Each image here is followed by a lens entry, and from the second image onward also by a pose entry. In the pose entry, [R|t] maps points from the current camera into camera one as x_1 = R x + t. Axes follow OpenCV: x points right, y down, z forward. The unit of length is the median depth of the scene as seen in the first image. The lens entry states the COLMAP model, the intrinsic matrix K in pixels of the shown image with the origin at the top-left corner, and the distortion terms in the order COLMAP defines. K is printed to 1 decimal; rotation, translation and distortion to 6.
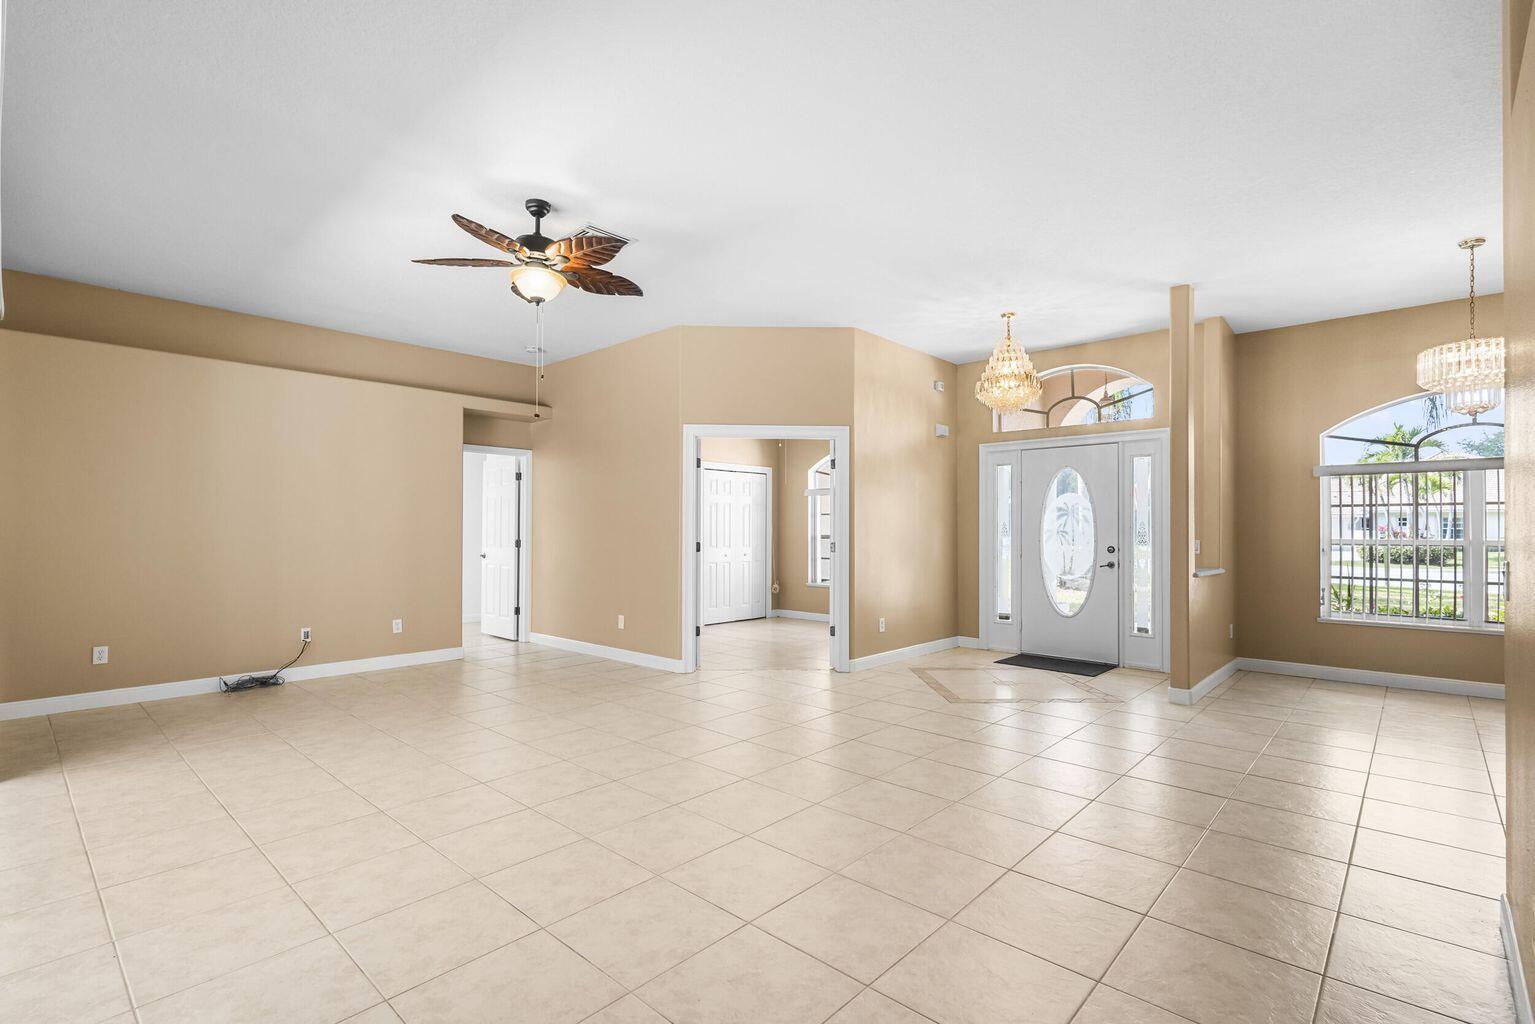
lens RADIAL K [[711.0, 0, 762.8], [0, 711.0, 514.5], [0, 0, 1]] dist [0.014469, 0.000131]
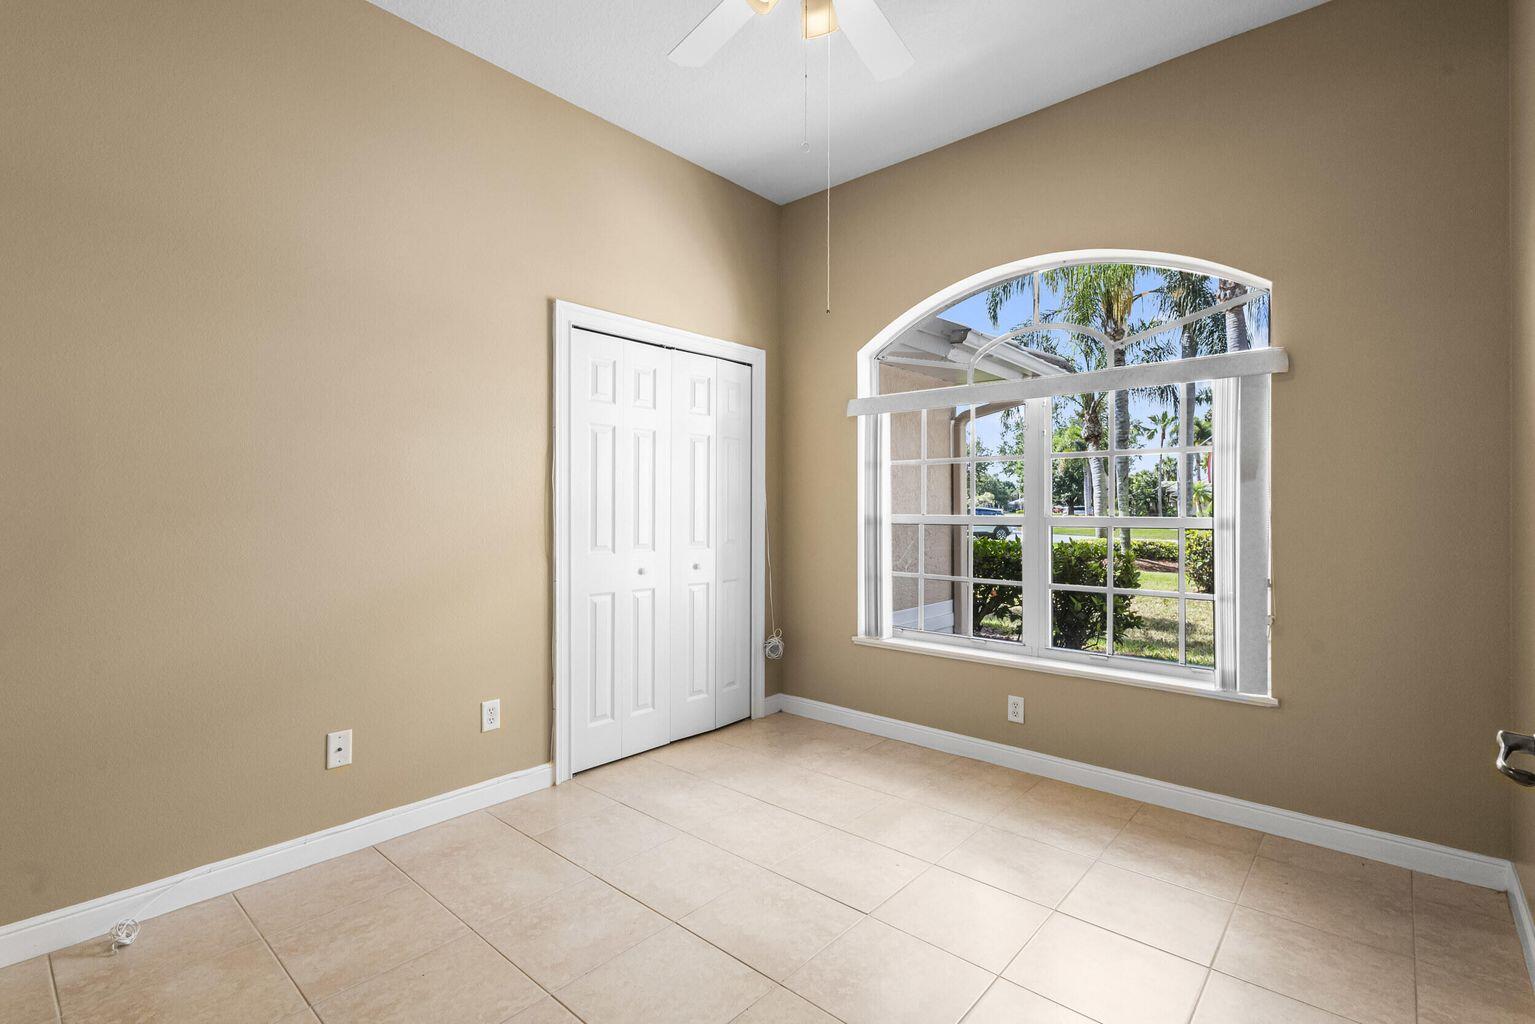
lens RADIAL K [[711.0, 0, 762.8], [0, 711.0, 514.5], [0, 0, 1]] dist [0.014469, 0.000131]
pose [[0.999861, -0.000920, 0.016620, 0.004658], [0.000479, 0.999648, 0.026526, 0.018077], [-0.016639, -0.026515, 0.999510, 0.611676]]
